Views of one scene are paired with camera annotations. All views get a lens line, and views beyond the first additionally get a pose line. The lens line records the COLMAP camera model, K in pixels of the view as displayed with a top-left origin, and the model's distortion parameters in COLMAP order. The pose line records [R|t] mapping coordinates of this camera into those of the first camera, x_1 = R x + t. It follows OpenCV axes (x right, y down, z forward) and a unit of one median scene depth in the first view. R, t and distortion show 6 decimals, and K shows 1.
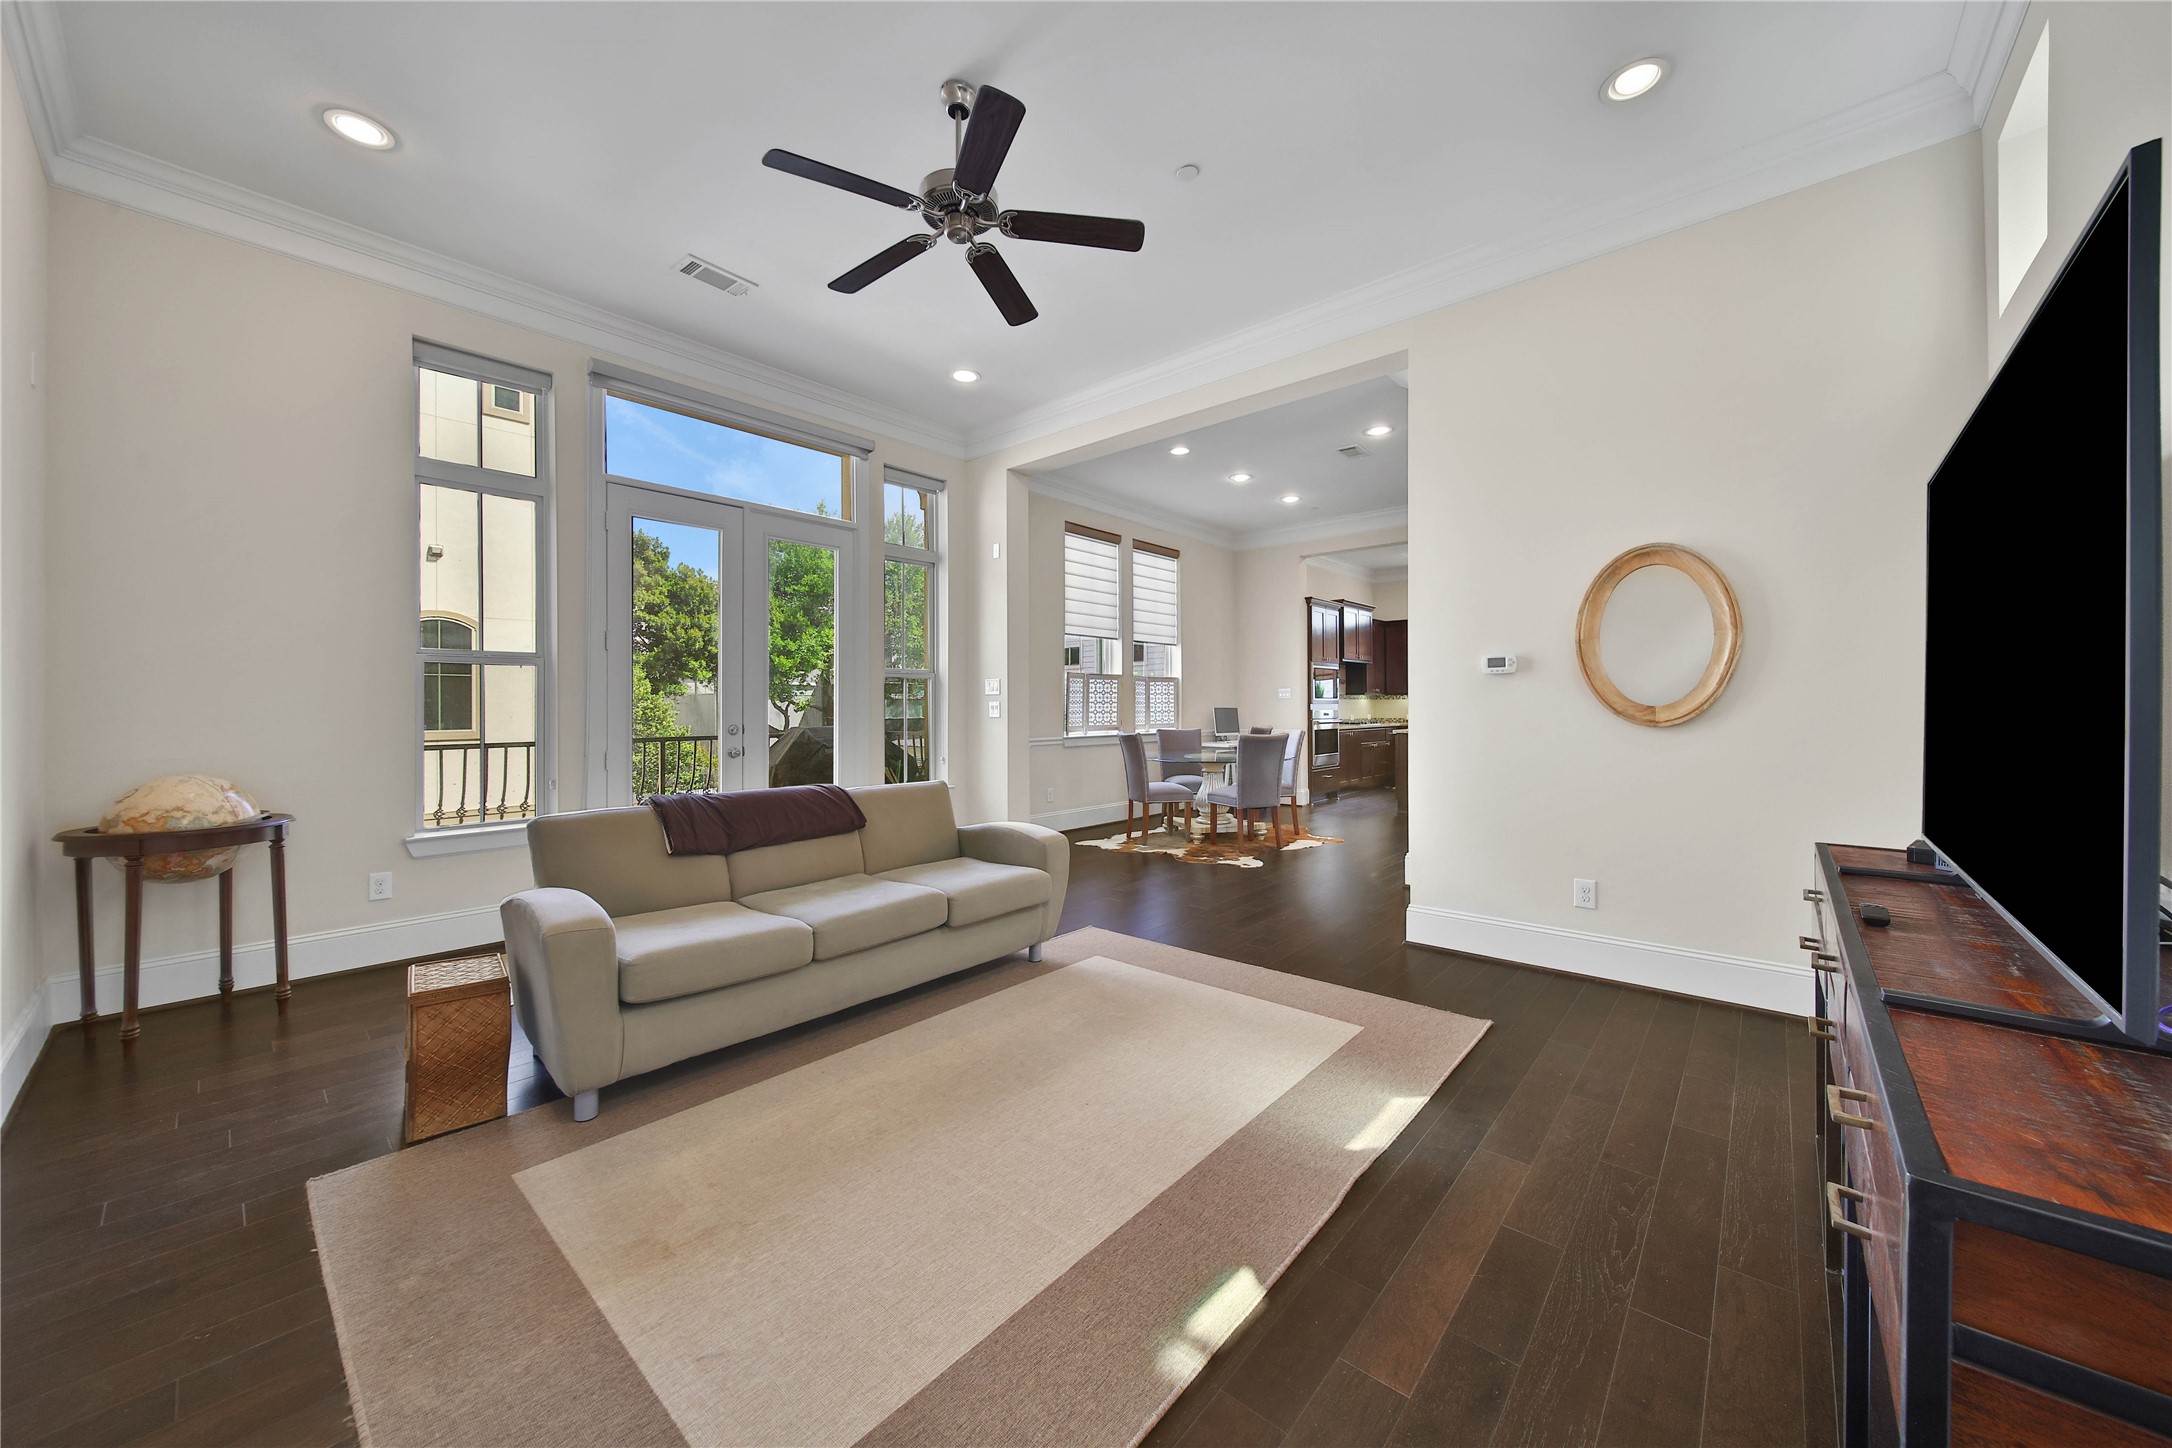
lens RADIAL K [[762.0, 0, 1101.2], [0, 762.0, 719.4], [0, 0, 1]] dist [-0.001205, -0.001614]
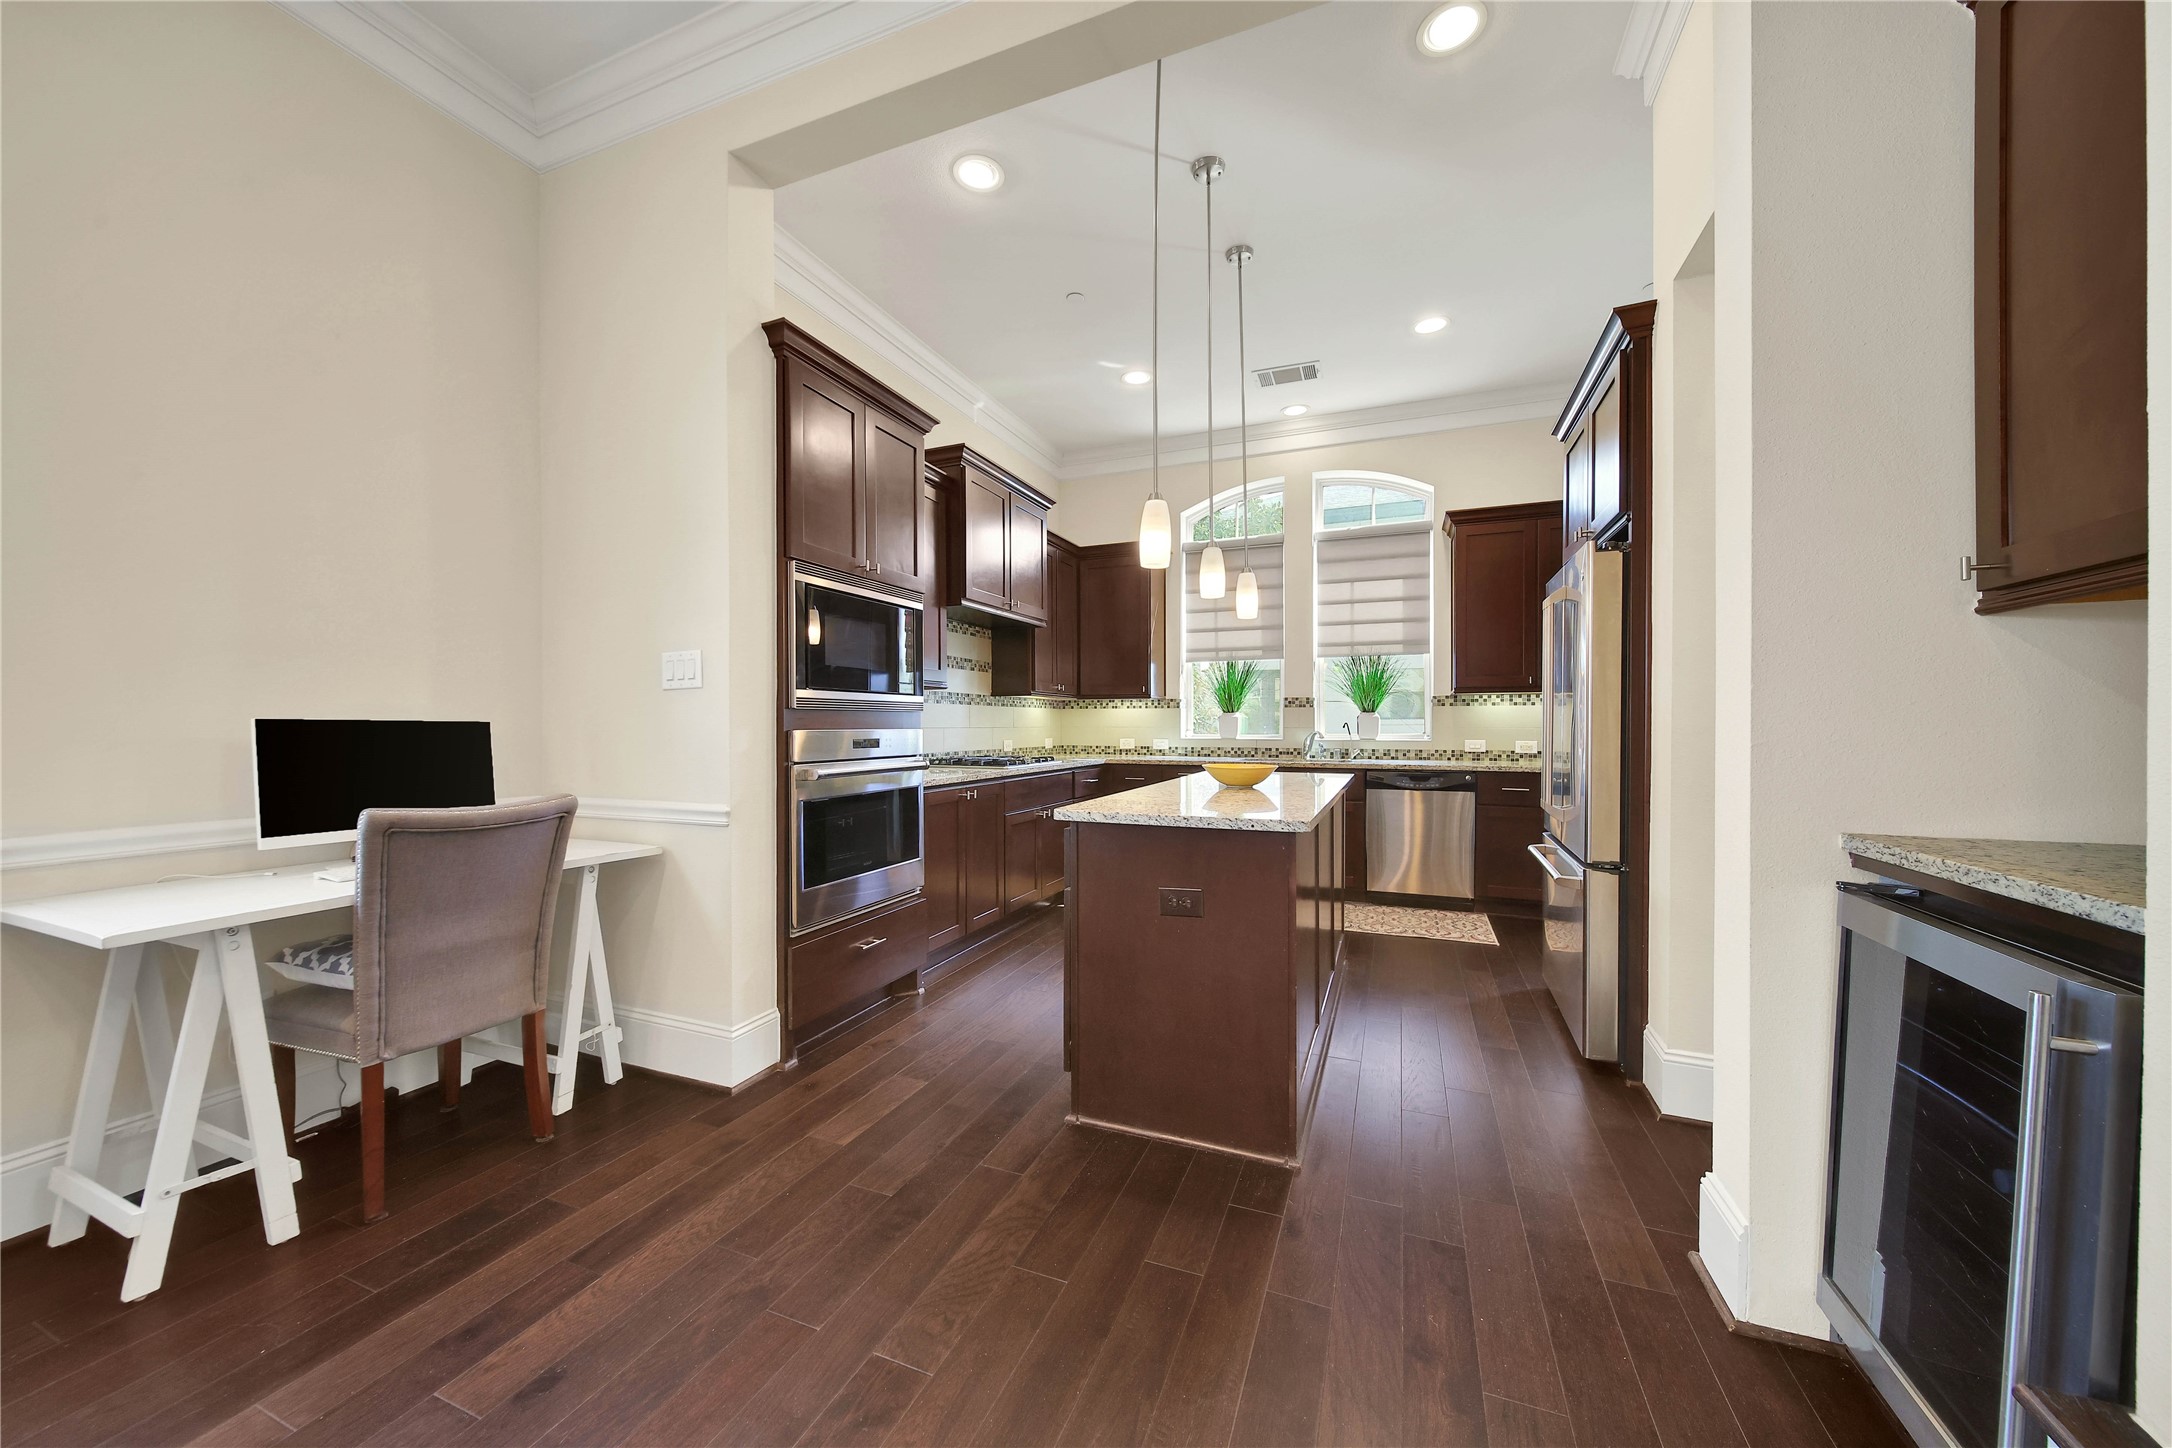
lens RADIAL K [[762.0, 0, 1083.8], [0, 762.0, 723.6], [0, 0, 1]] dist [-0.001205, -0.001614]
pose [[0.950259, 0.002197, 0.311454, 0.314442], [0.003353, 0.999845, -0.017282, -0.010131], [-0.311443, 0.017466, 0.950104, 0.748170]]
